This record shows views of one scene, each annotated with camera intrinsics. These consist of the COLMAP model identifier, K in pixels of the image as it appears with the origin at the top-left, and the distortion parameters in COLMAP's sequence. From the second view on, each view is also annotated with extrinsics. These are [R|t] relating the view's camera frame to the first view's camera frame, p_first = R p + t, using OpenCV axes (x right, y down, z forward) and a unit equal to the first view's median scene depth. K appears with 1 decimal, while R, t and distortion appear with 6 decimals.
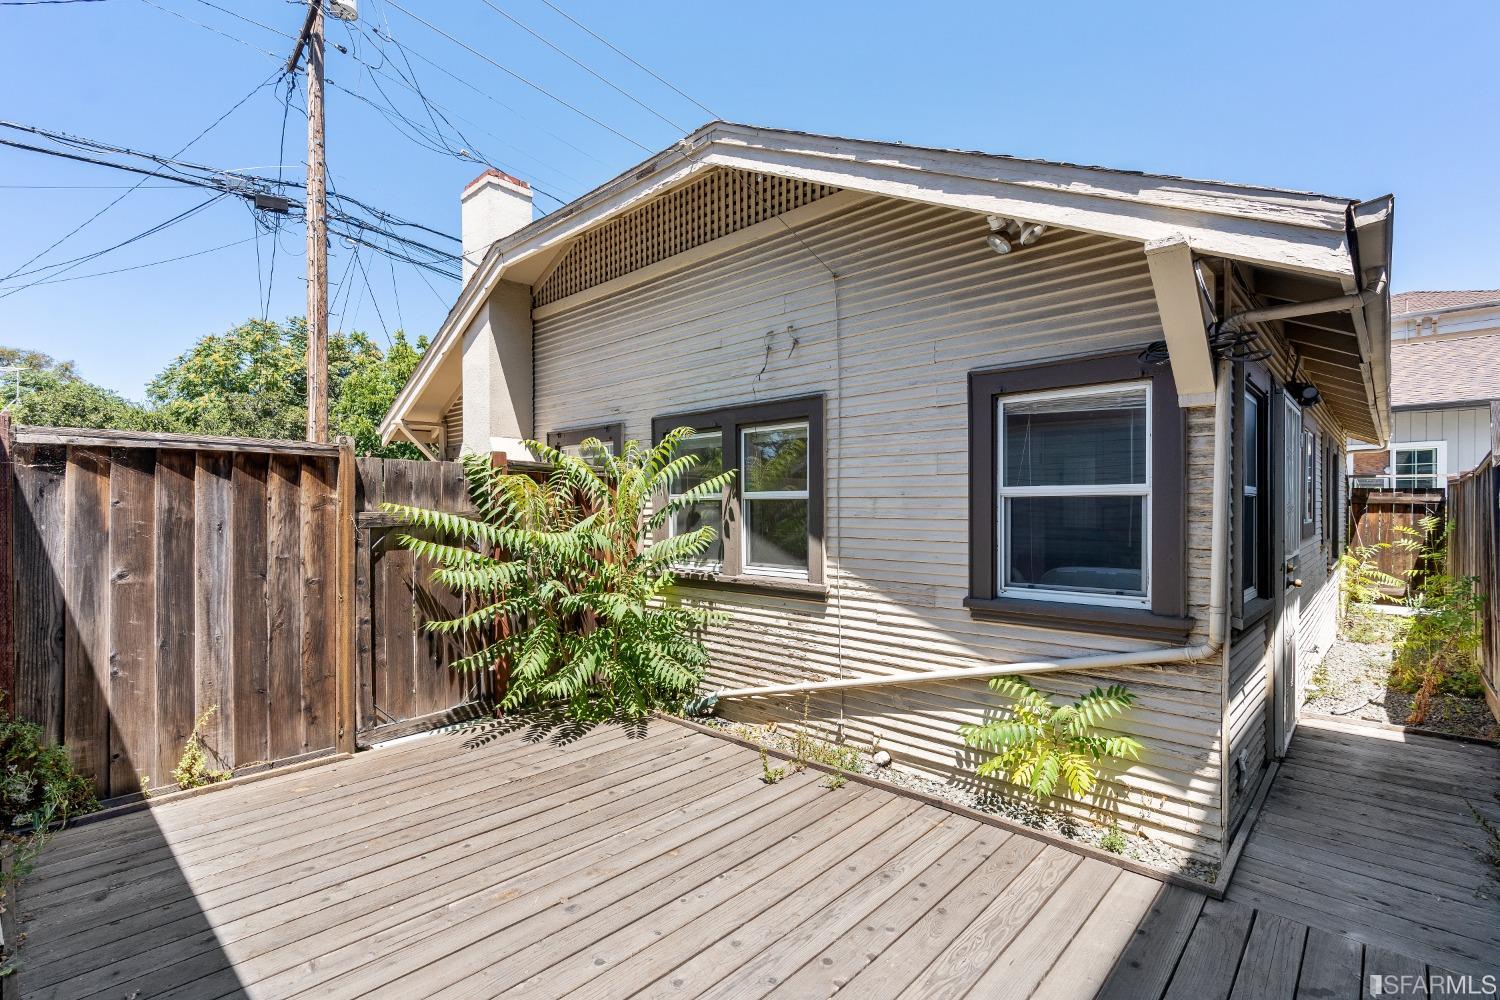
lens RADIAL K [[675.0, 0, 756.3], [0, 675.0, 495.2], [0, 0, 1]] dist [-0.004612, 0.000648]
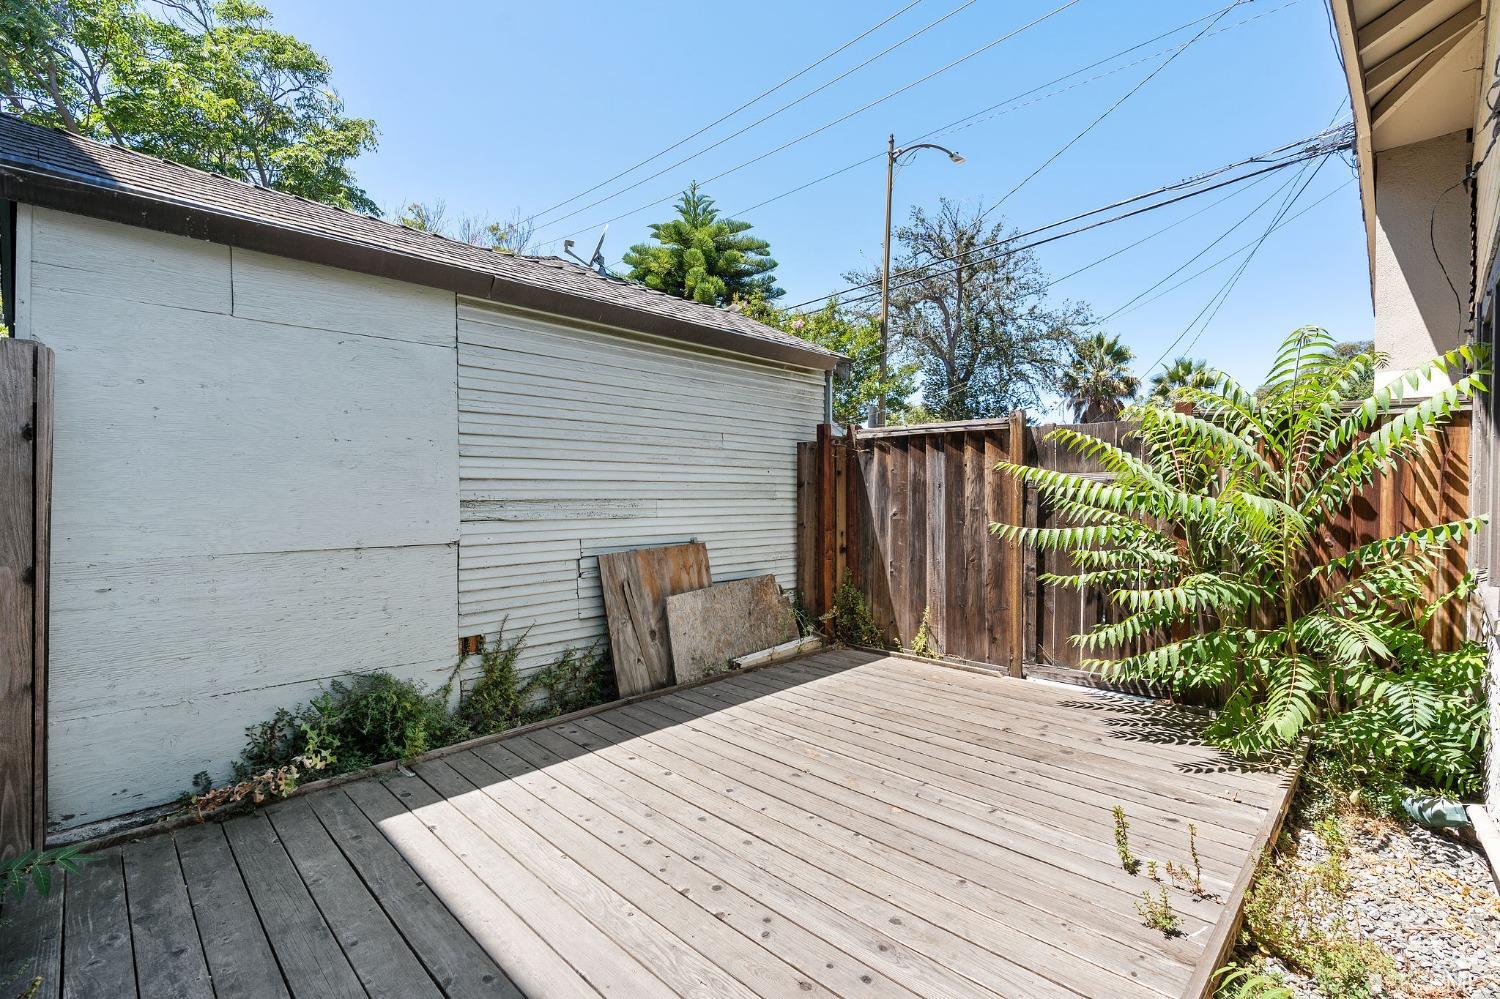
lens RADIAL K [[675.0, 0, 756.3], [0, 675.0, 494.7], [0, 0, 1]] dist [-0.004612, 0.000648]
pose [[-0.018053, 0.007177, -0.999811, 0.676557], [0.021856, 0.999738, 0.006782, 0.049716], [0.999598, -0.021730, -0.018205, 0.652503]]
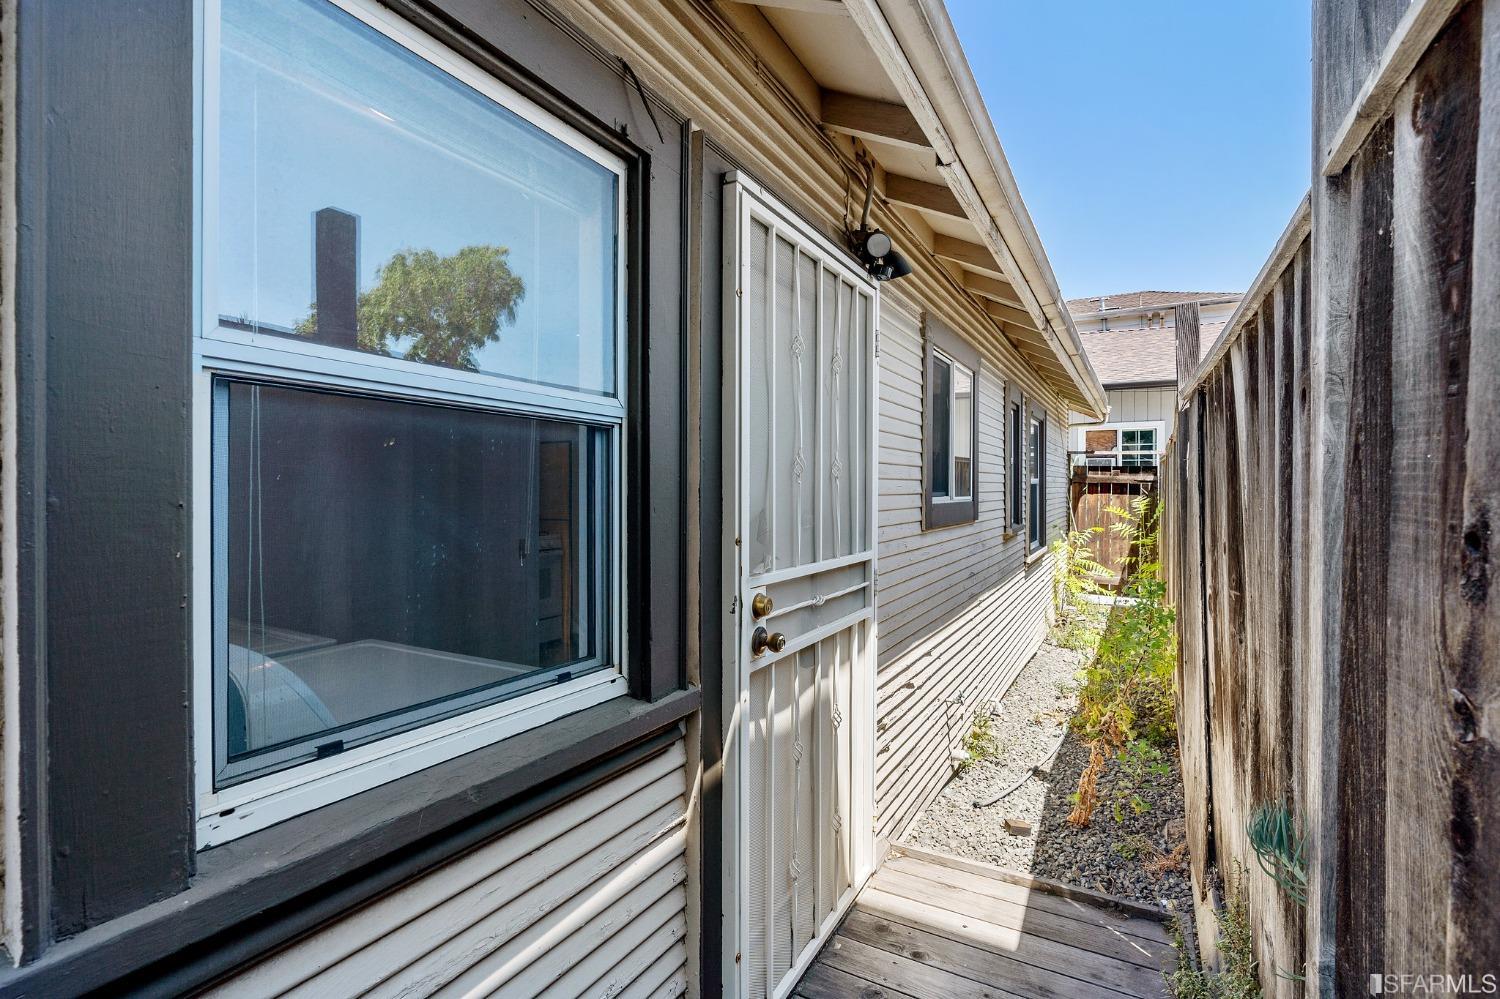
lens RADIAL K [[675.0, 0, 756.3], [0, 675.0, 494.7], [0, 0, 1]] dist [-0.004612, 0.000648]
pose [[0.971642, -0.008092, 0.236318, 0.049771], [0.005218, 0.999905, 0.012781, 0.002517], [-0.236399, -0.011185, 0.971592, 0.042628]]
